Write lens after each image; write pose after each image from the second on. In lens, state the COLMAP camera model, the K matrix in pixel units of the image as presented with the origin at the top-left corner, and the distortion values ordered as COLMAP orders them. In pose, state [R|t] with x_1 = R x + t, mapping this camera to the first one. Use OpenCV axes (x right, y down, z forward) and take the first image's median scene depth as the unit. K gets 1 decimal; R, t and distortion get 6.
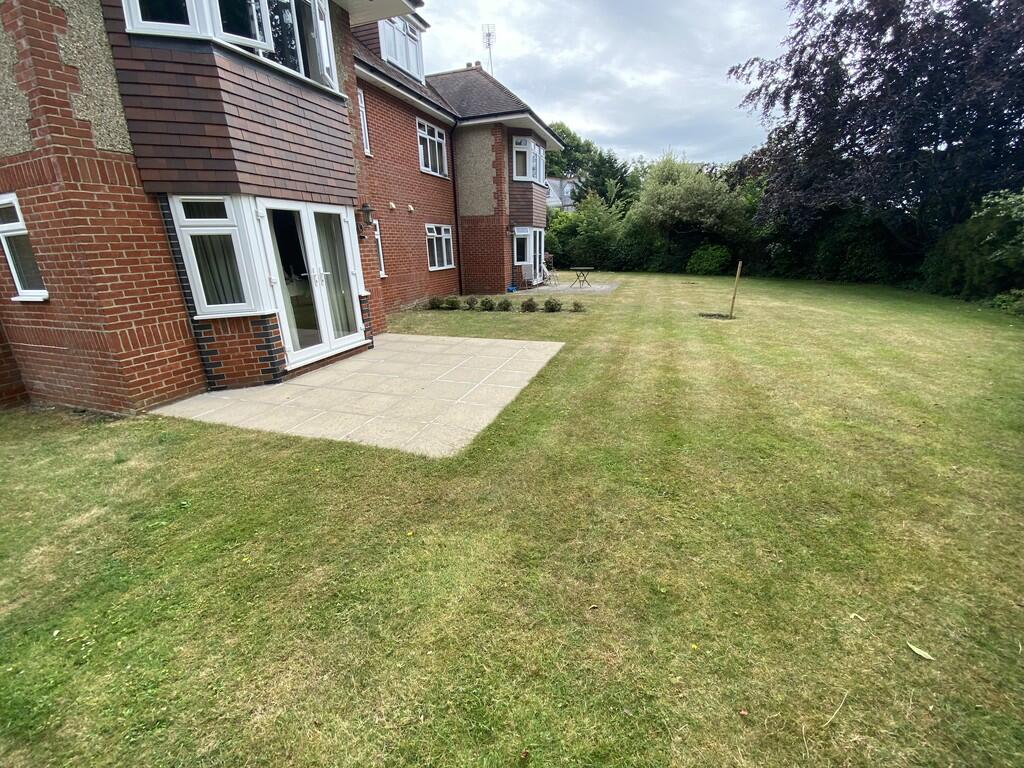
lens RADIAL K [[421.6, 0, 508.9], [0, 421.6, 382.1], [0, 0, 1]] dist [0.027753, -0.023765]
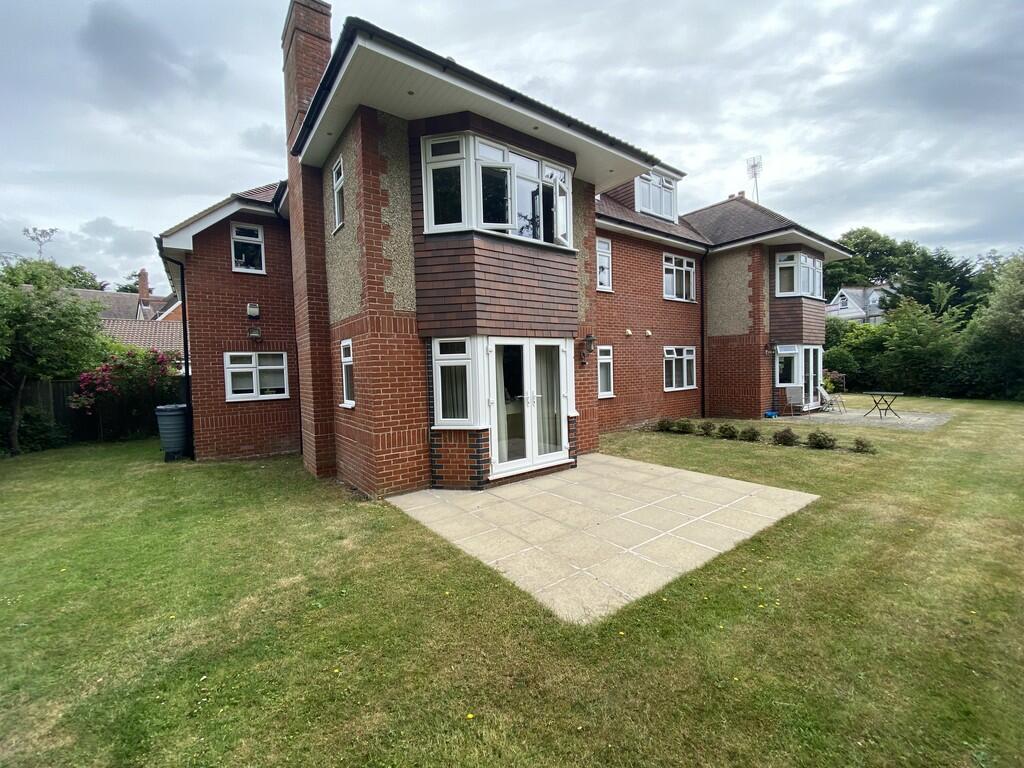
lens RADIAL K [[411.7, 0, 512.0], [0, 411.7, 384.0], [0, 0, 1]] dist [0.026283, -0.022799]
pose [[0.822280, 0.027403, -0.568423, 0.121277], [-0.170523, 0.964809, -0.200165, -0.056751], [0.542935, 0.261521, 0.798016, 0.088090]]
